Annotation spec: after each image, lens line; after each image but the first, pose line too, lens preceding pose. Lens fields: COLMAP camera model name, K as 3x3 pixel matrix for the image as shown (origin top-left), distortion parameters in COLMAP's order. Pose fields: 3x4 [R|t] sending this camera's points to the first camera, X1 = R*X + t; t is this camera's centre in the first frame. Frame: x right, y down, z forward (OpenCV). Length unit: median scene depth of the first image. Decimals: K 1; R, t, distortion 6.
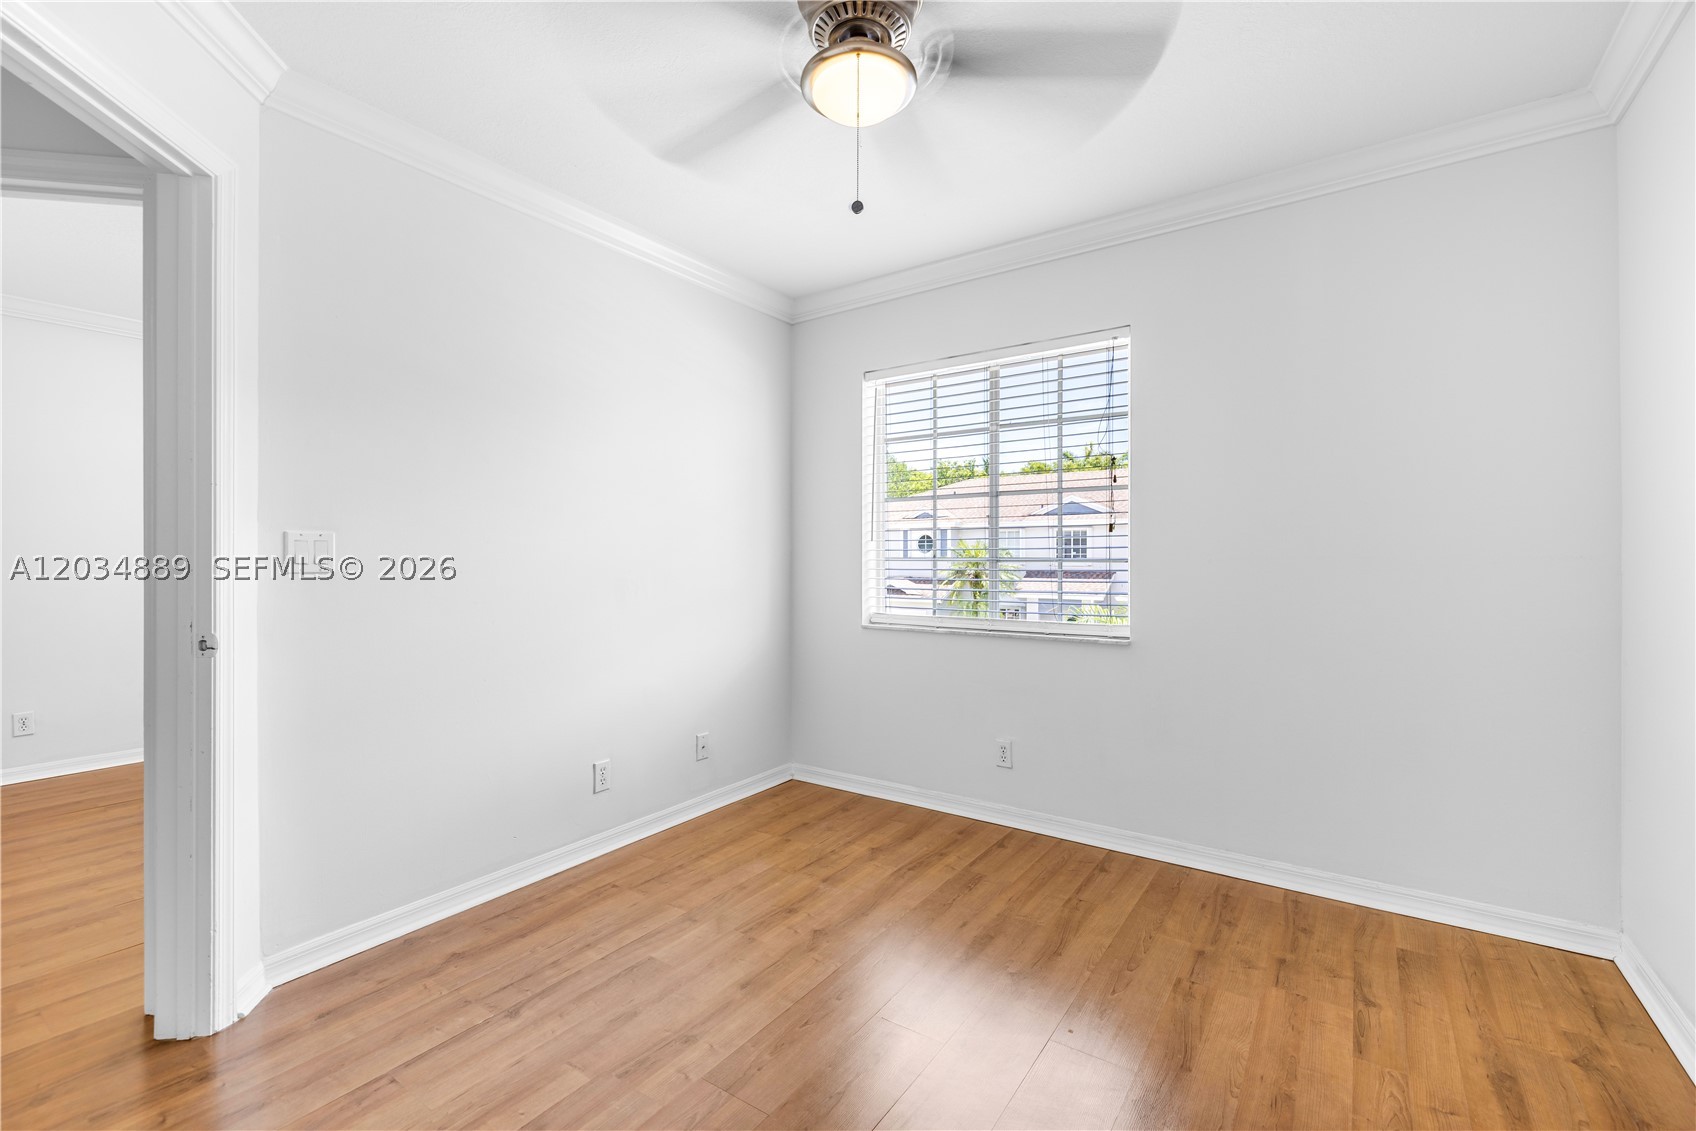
lens RADIAL K [[730.9, 0, 847.0], [0, 730.9, 550.1], [0, 0, 1]] dist [-0.000216, -0.000060]
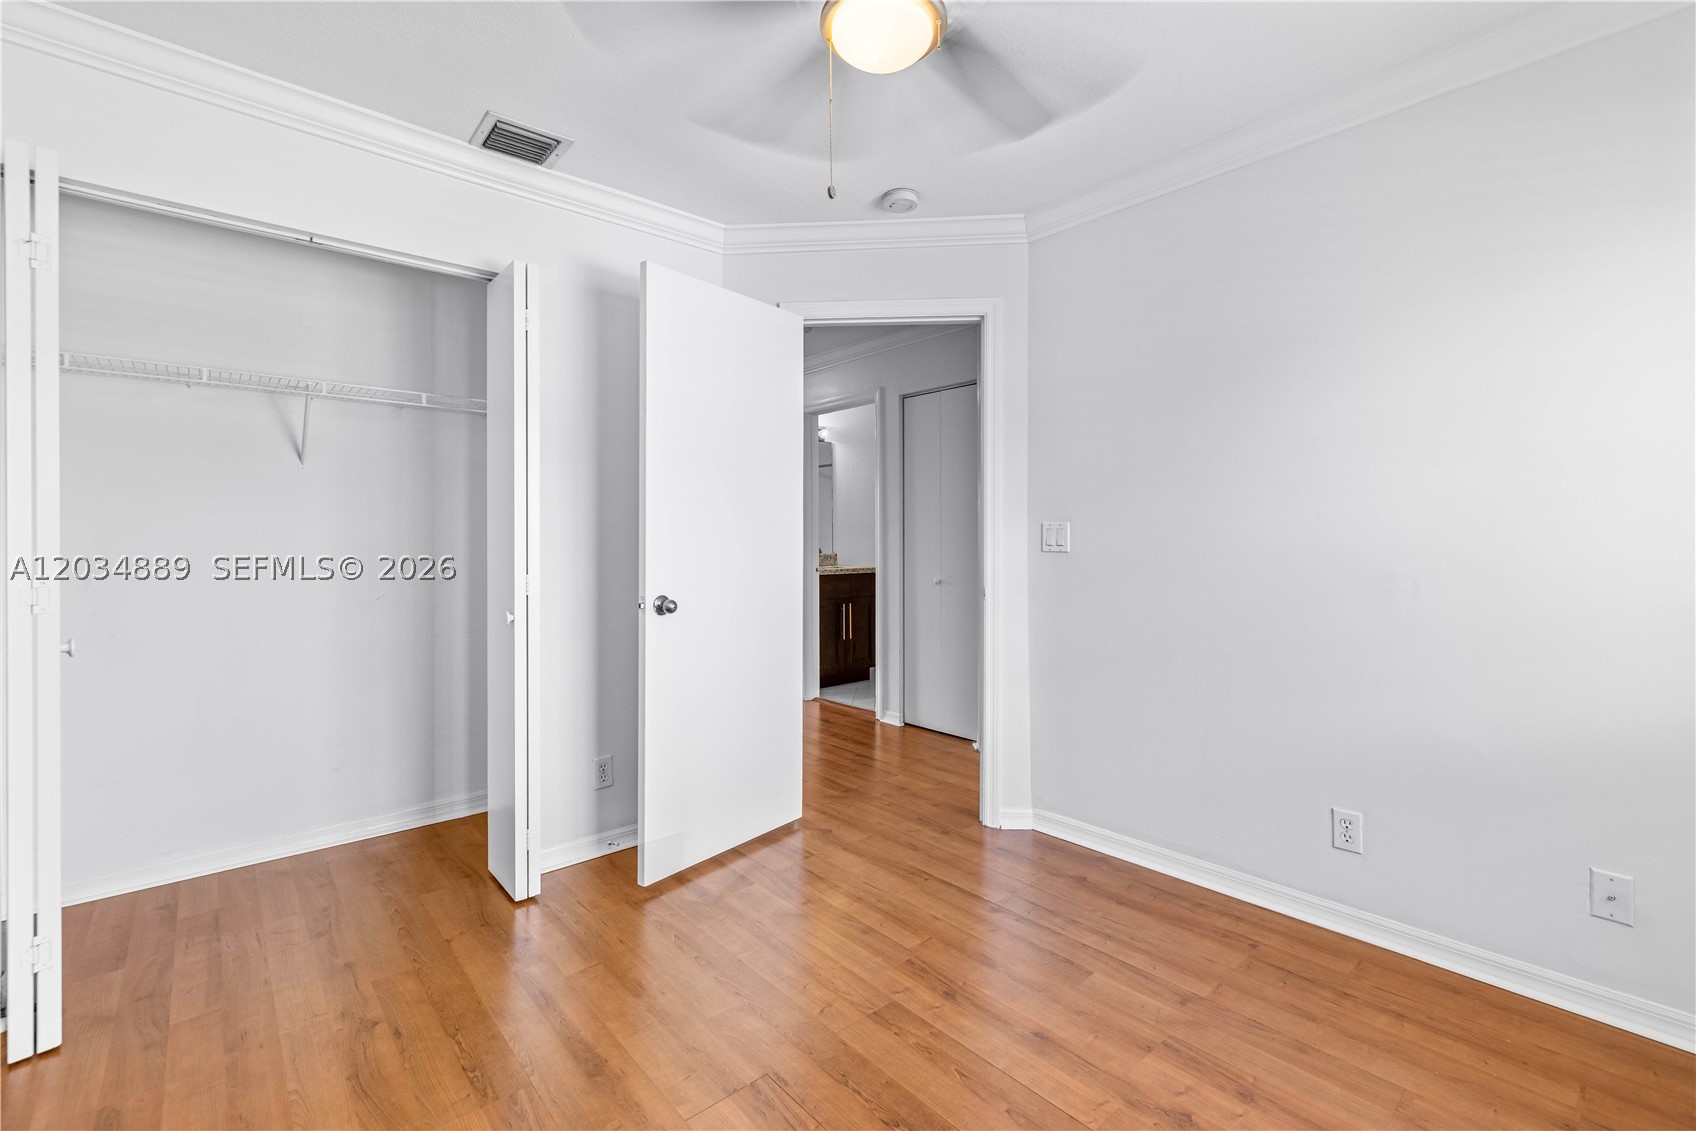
lens RADIAL K [[730.9, 0, 847.0], [0, 730.9, 550.1], [0, 0, 1]] dist [-0.000216, -0.000060]
pose [[-0.233840, 0.012818, -0.972191, 0.627561], [0.007573, 0.999907, 0.011362, 0.007336], [0.972246, -0.004705, -0.233915, 0.824547]]
